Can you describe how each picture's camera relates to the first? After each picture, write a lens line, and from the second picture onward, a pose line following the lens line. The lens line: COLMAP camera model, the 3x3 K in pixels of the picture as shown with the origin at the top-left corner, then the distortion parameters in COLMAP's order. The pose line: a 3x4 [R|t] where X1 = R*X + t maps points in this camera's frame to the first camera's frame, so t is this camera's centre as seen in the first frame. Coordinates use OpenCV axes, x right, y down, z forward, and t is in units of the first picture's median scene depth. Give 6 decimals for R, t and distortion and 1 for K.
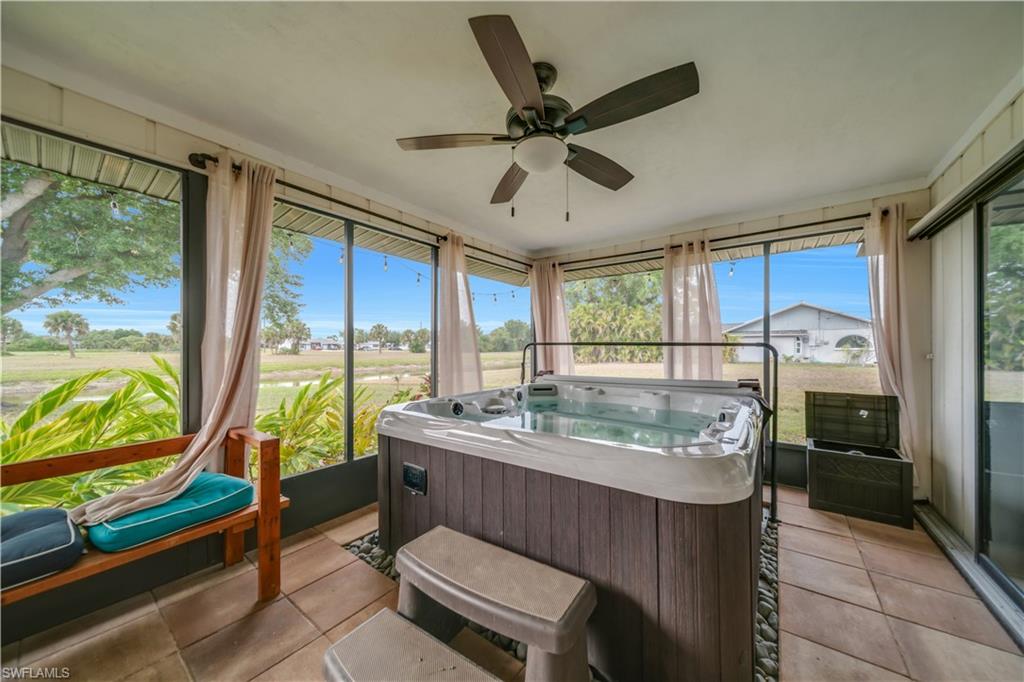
lens RADIAL K [[354.6, 0, 510.5], [0, 354.6, 342.0], [0, 0, 1]] dist [-0.004666, -0.000013]
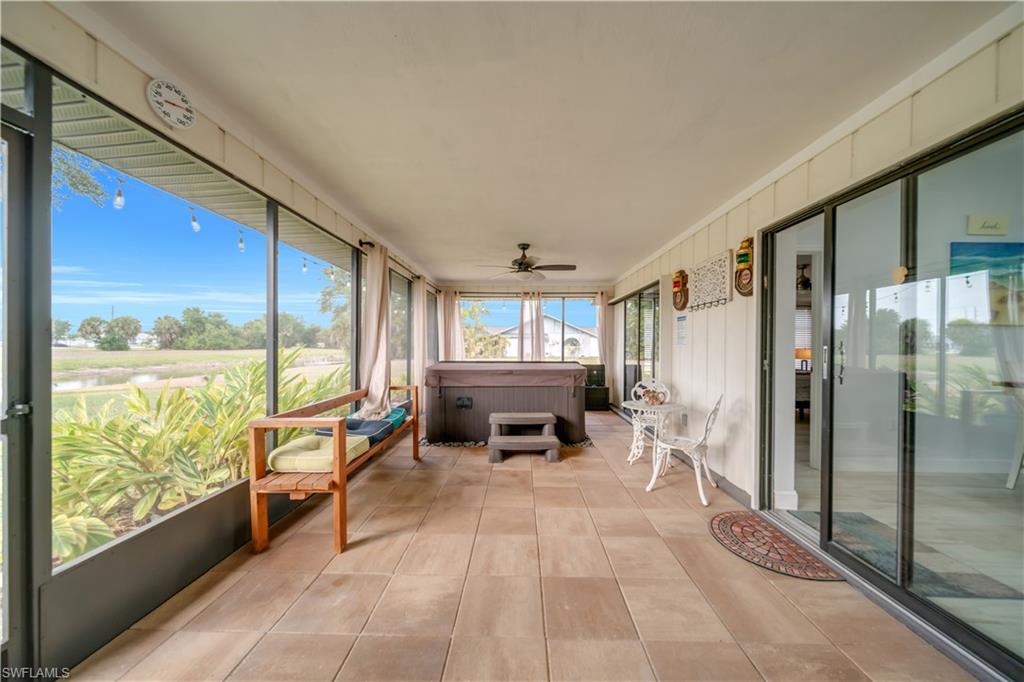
lens RADIAL K [[354.6, 0, 512.7], [0, 354.6, 343.3], [0, 0, 1]] dist [-0.004666, -0.000013]
pose [[0.813585, 0.010153, 0.581357, -0.723421], [-0.016319, 0.999852, 0.005377, -0.003375], [-0.581217, -0.013862, 0.813631, -0.543770]]
